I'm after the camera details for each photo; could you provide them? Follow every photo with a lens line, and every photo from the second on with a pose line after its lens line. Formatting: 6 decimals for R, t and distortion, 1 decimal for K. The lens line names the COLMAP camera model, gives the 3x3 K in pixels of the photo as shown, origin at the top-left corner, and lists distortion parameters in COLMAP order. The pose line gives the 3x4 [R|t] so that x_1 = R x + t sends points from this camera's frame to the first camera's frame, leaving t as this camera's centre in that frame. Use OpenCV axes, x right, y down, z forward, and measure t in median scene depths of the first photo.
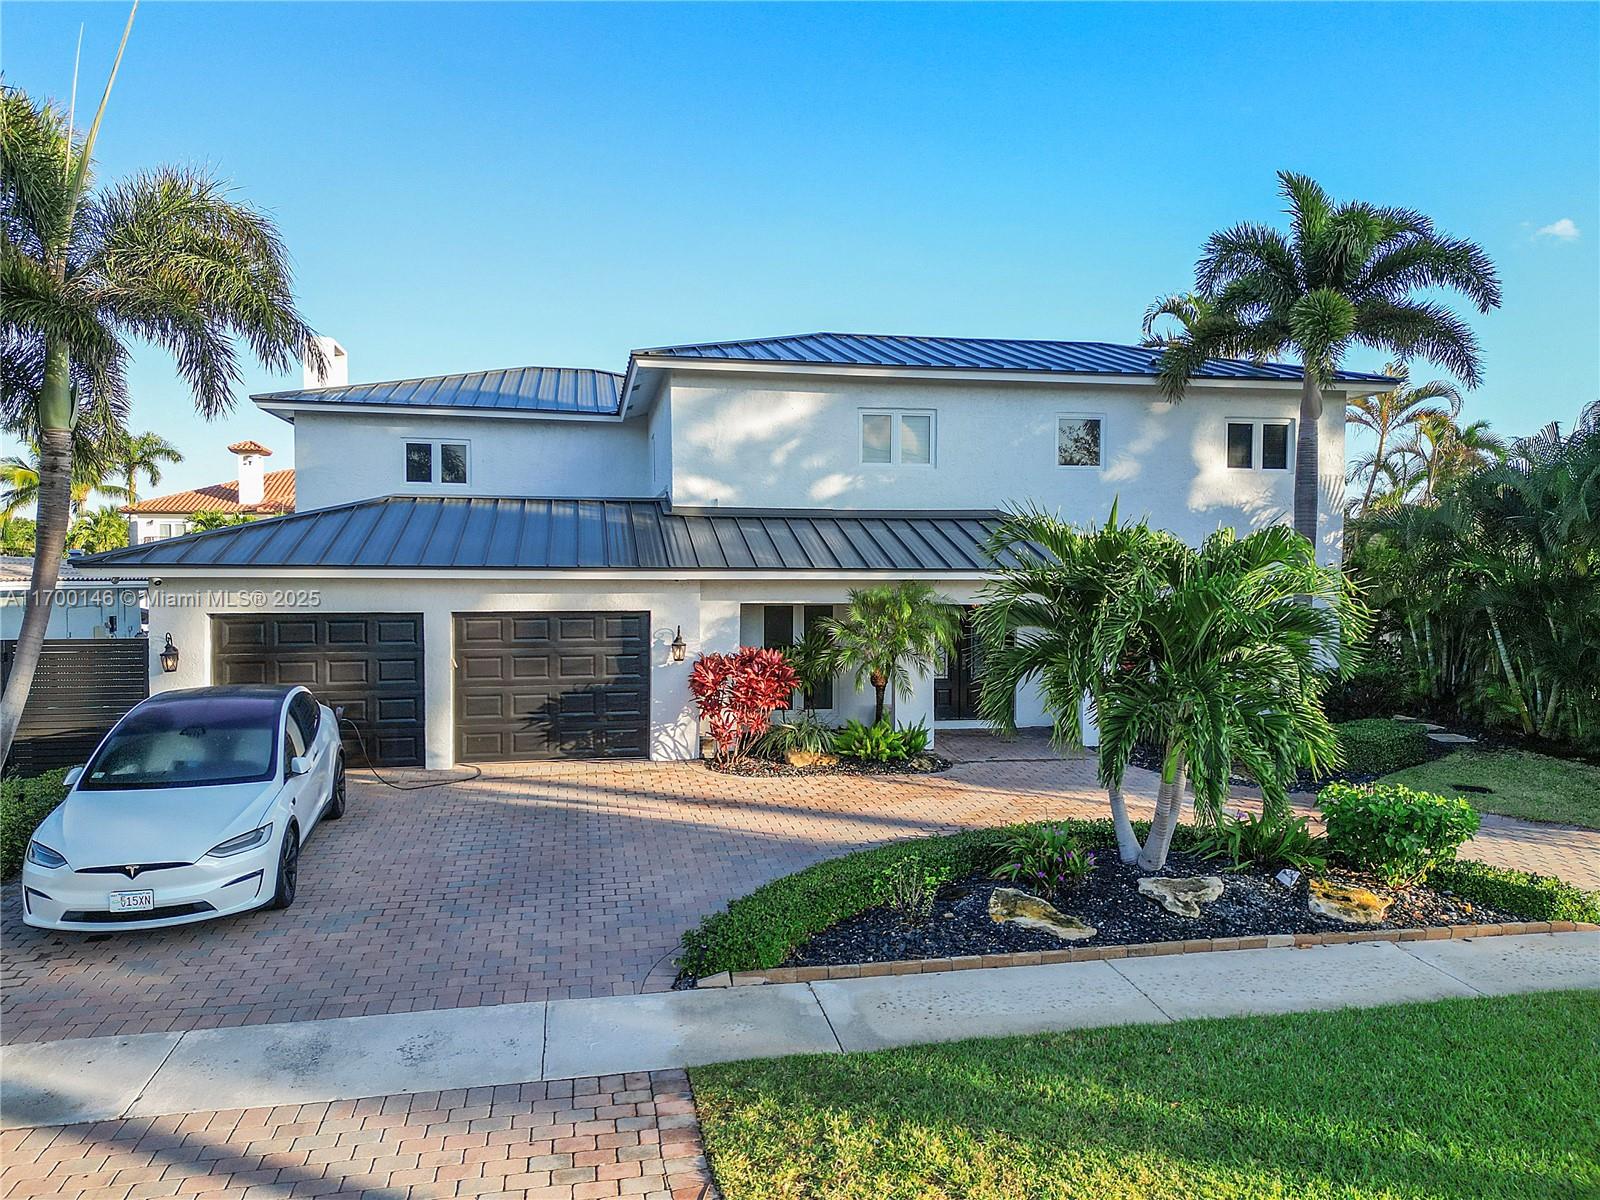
lens RADIAL K [[1120.4, 0, 800.0], [0, 1120.4, 600.0], [0, 0, 1]] dist [0.062371, 0.000442]
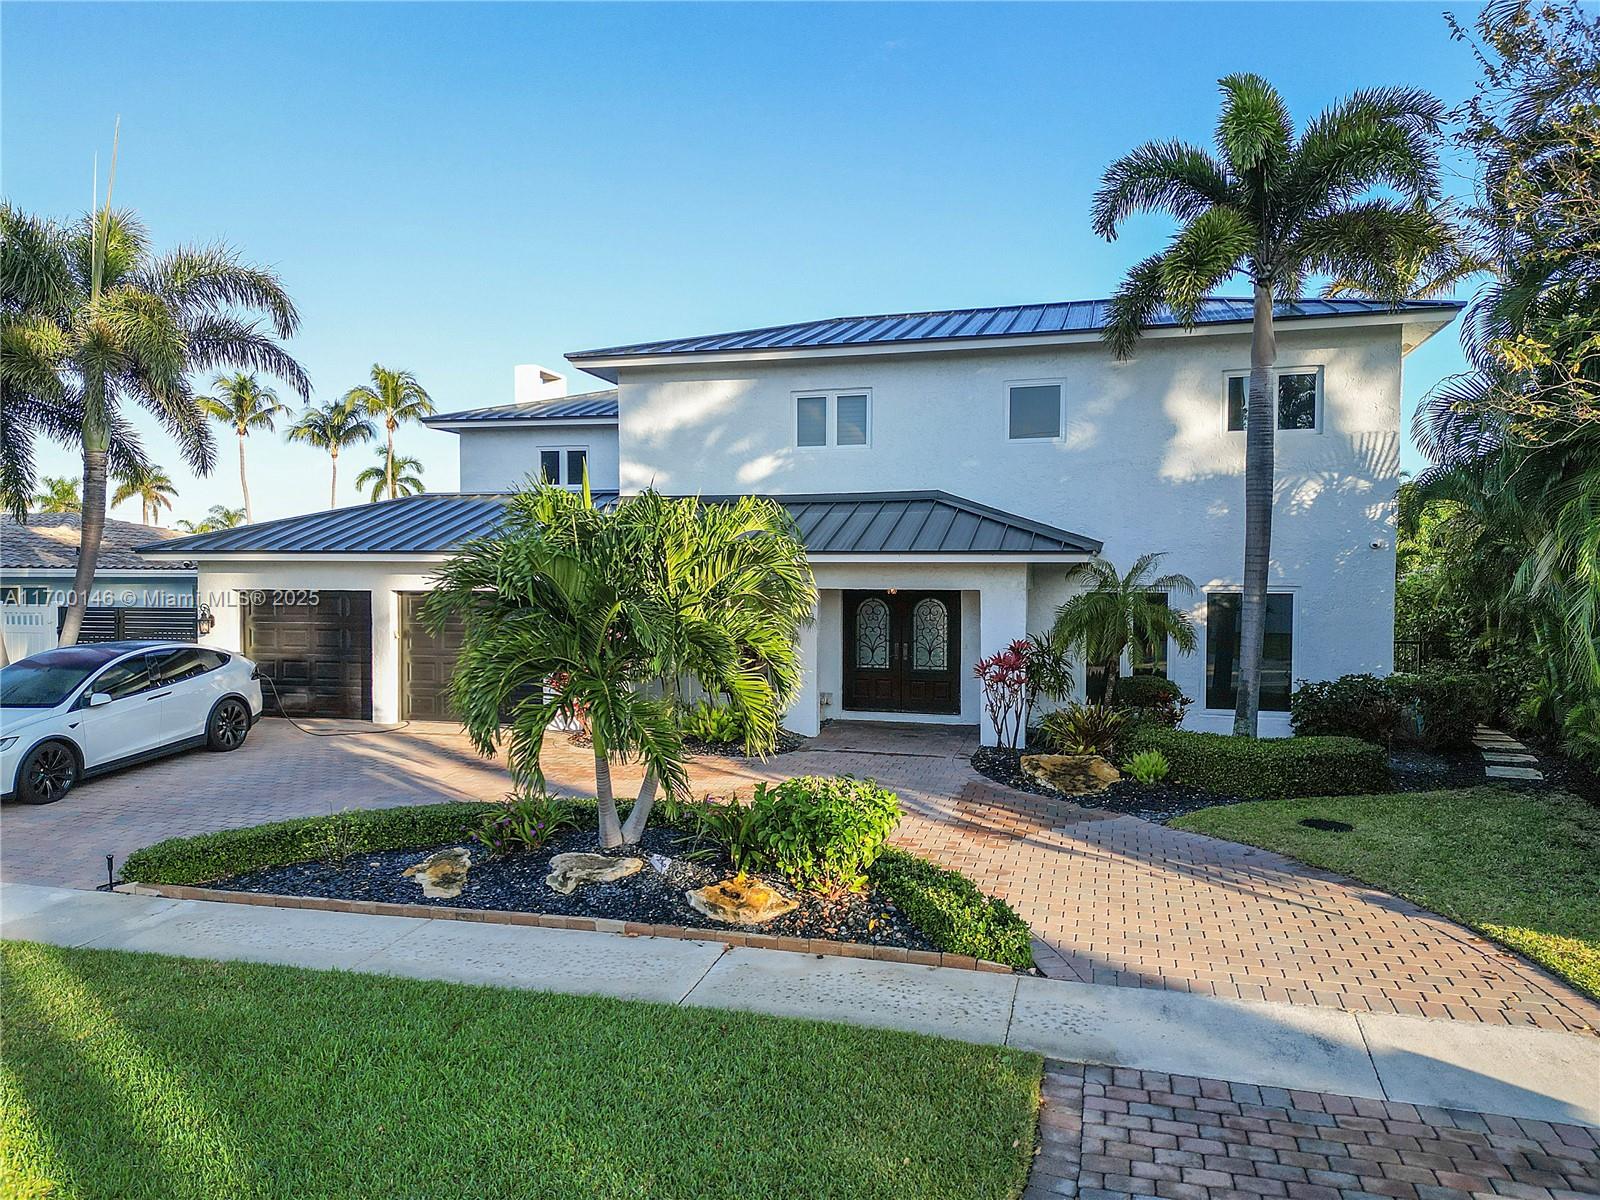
lens RADIAL K [[1116.3, 0, 800.0], [0, 1116.3, 600.0], [0, 0, 1]] dist [0.004428, 0.001086]
pose [[0.901439, 0.009895, -0.432792, 0.498999], [-0.010553, 0.999944, 0.000883, 0.013542], [0.432777, 0.003771, 0.901493, 0.120090]]
